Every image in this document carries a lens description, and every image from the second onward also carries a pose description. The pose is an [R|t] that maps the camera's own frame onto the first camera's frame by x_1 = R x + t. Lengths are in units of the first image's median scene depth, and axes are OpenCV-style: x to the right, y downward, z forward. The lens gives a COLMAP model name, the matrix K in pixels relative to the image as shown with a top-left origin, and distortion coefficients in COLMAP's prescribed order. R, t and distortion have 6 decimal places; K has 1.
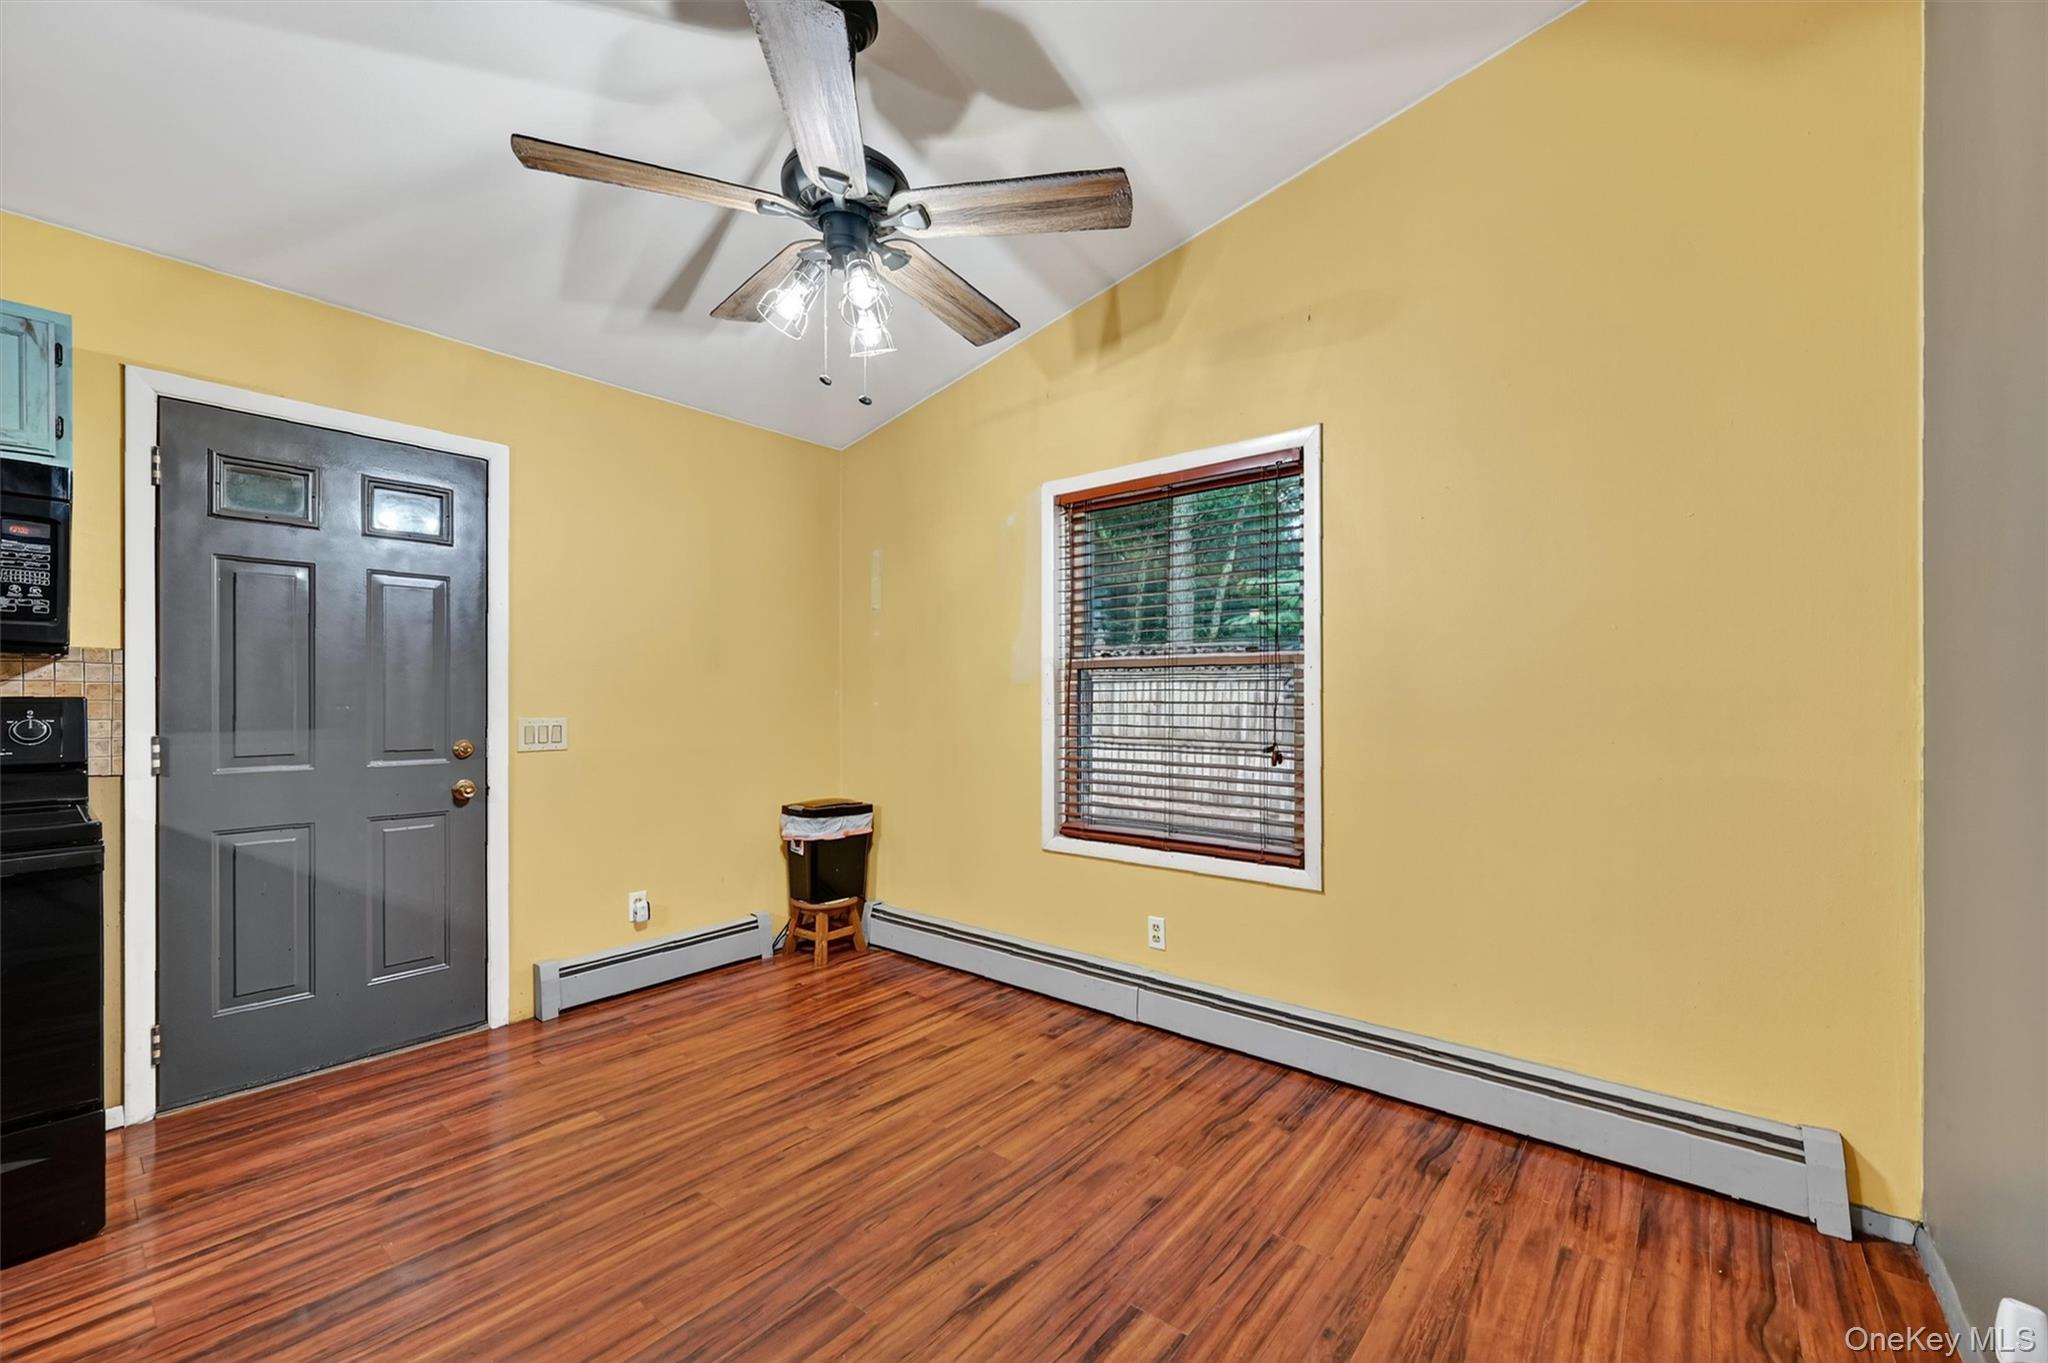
lens RADIAL K [[817.6, 0, 1047.2], [0, 817.6, 699.3], [0, 0, 1]] dist [-0.001106, -0.000195]
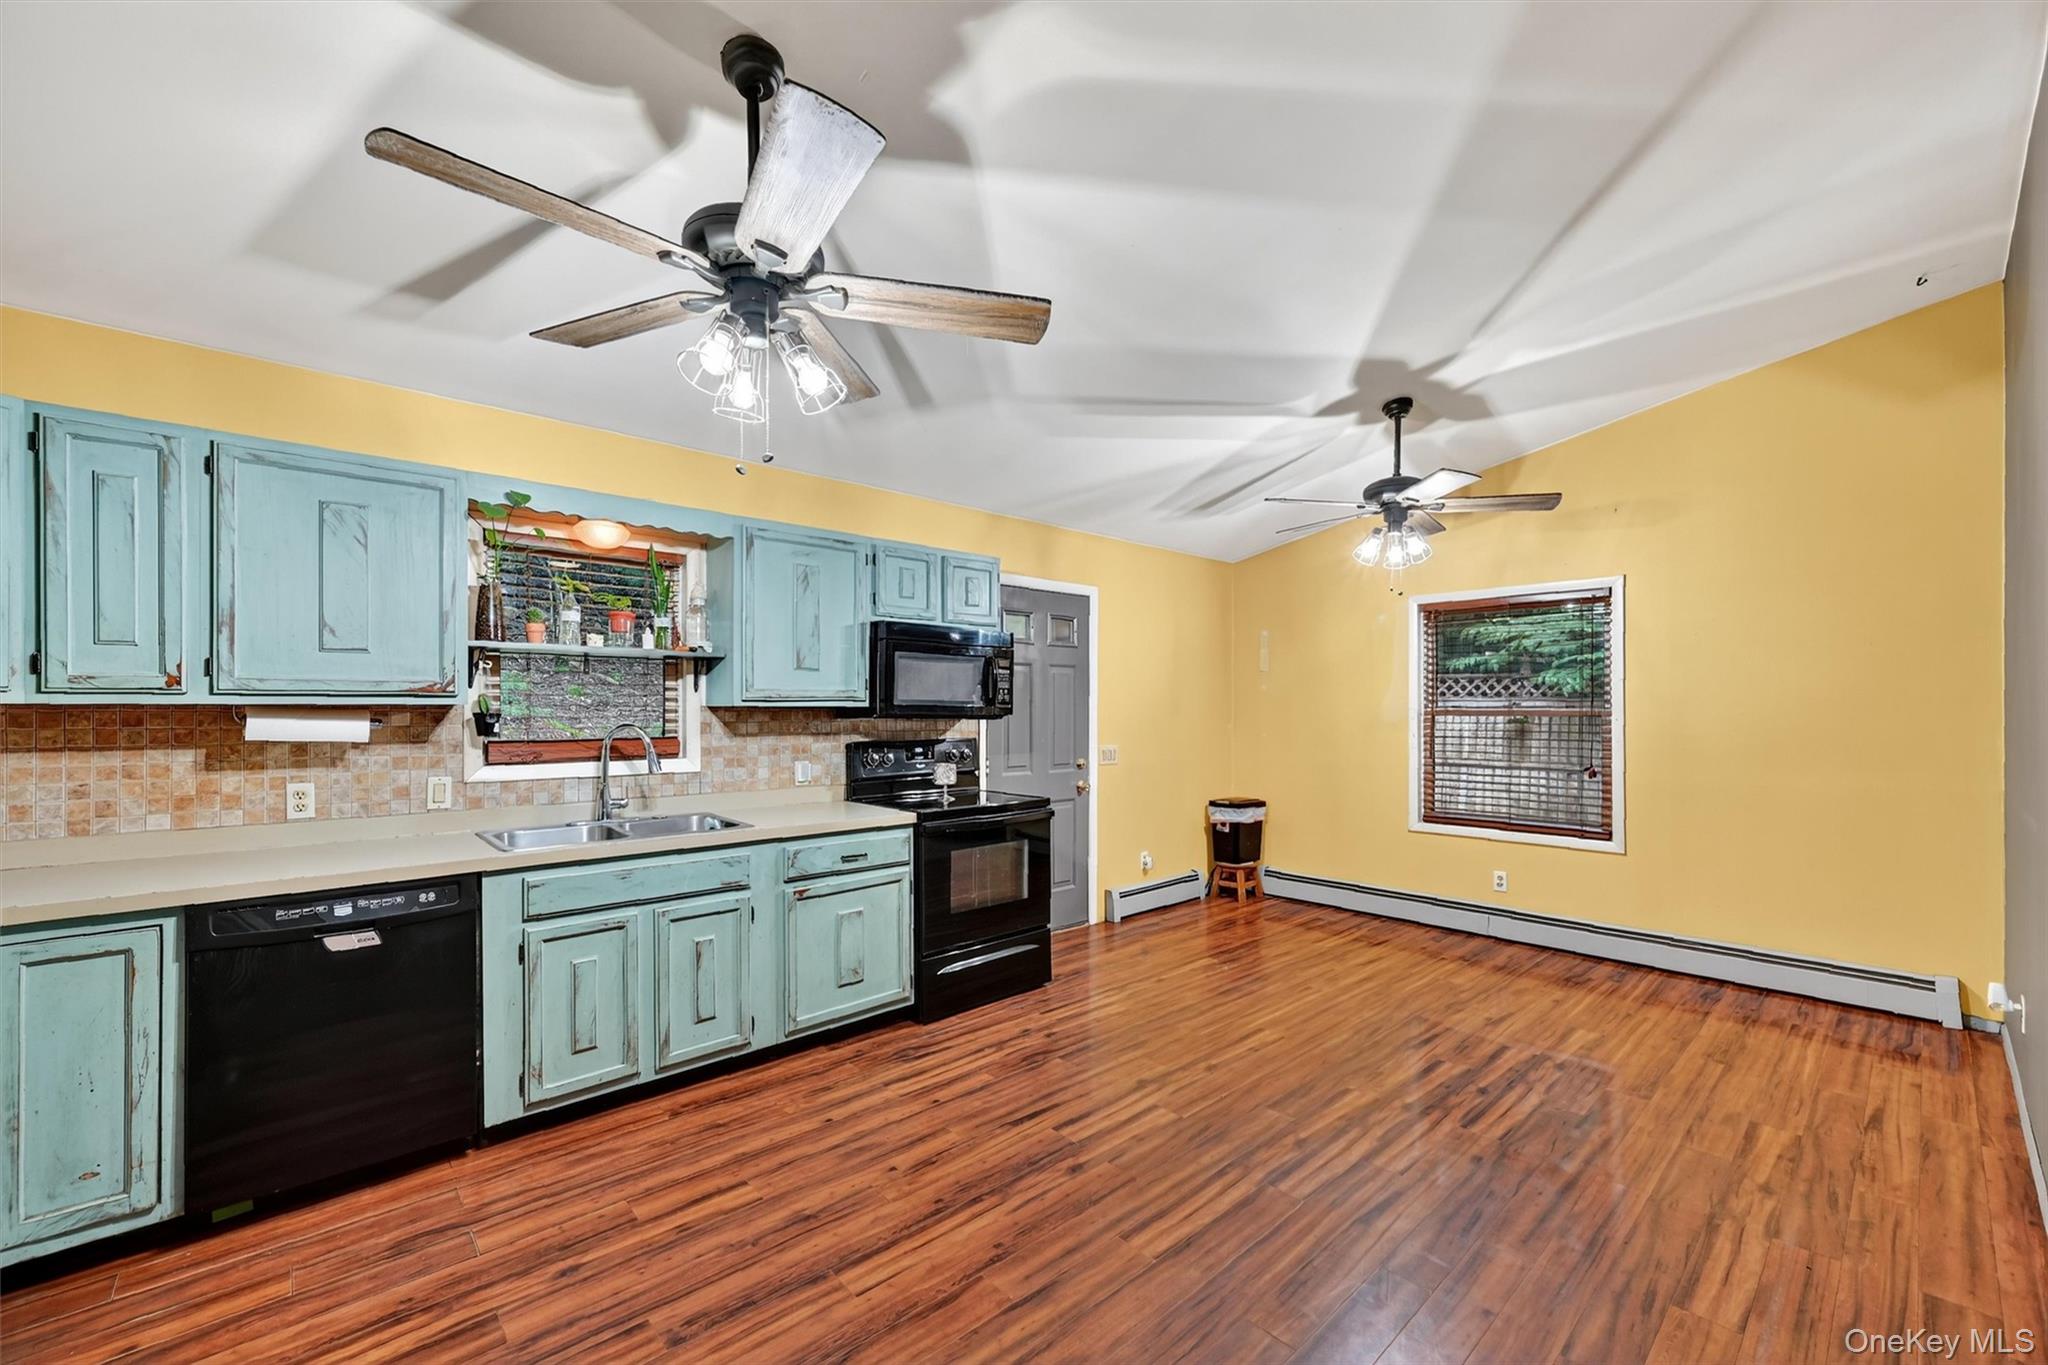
lens RADIAL K [[817.6, 0, 1046.8], [0, 817.6, 712.3], [0, 0, 1]] dist [-0.001106, -0.000195]
pose [[0.989158, 0.000384, -0.146852, -0.610118], [0.000169, 0.999993, 0.003753, -0.063724], [0.146852, -0.003737, 0.989151, -0.858346]]
